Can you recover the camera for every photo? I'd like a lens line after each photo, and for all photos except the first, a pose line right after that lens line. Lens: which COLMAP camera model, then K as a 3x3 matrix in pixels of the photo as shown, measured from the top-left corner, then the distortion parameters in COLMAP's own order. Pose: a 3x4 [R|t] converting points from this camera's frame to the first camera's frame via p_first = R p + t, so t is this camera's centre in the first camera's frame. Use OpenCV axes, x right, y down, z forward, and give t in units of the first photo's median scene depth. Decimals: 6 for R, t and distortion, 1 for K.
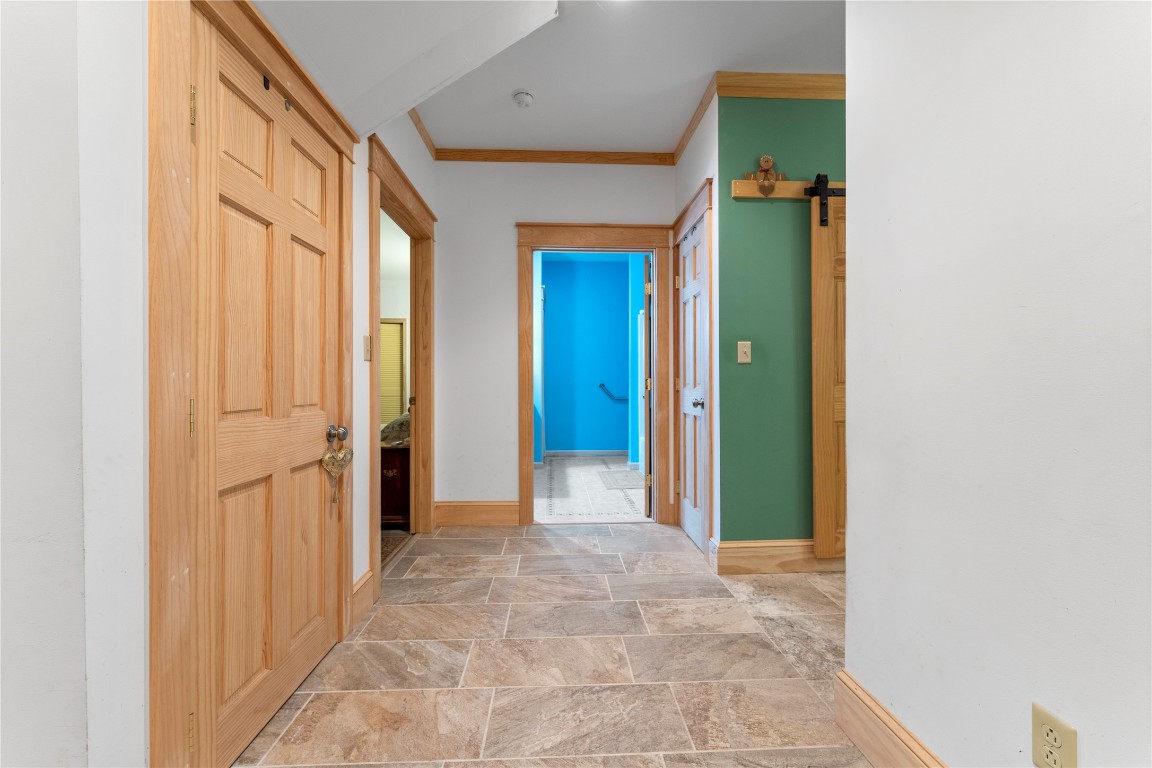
lens RADIAL K [[458.9, 0, 576.1], [0, 458.9, 383.6], [0, 0, 1]] dist [-0.001332, 0.000436]
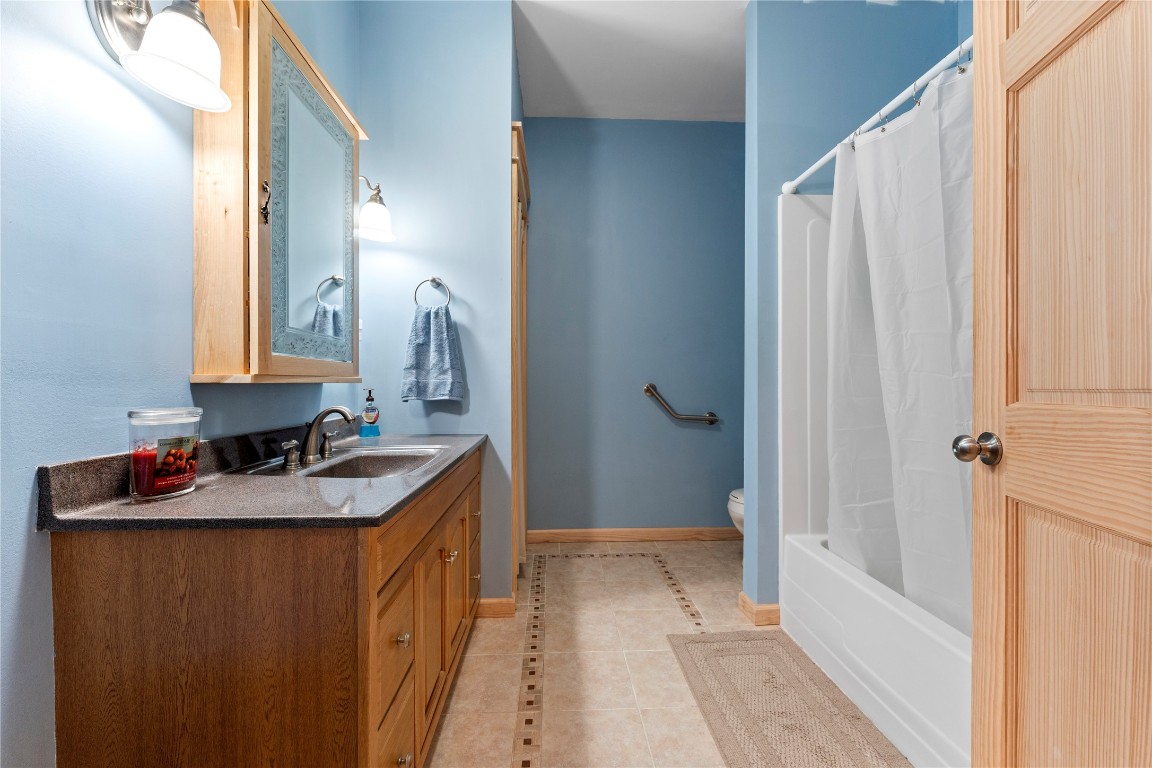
lens RADIAL K [[458.9, 0, 575.7], [0, 458.9, 381.8], [0, 0, 1]] dist [-0.001332, 0.000436]
pose [[0.999992, 0.003896, -0.001185, -0.022574], [-0.003895, 0.999992, 0.000818, -0.002623], [0.001188, -0.000813, 0.999999, 0.616583]]
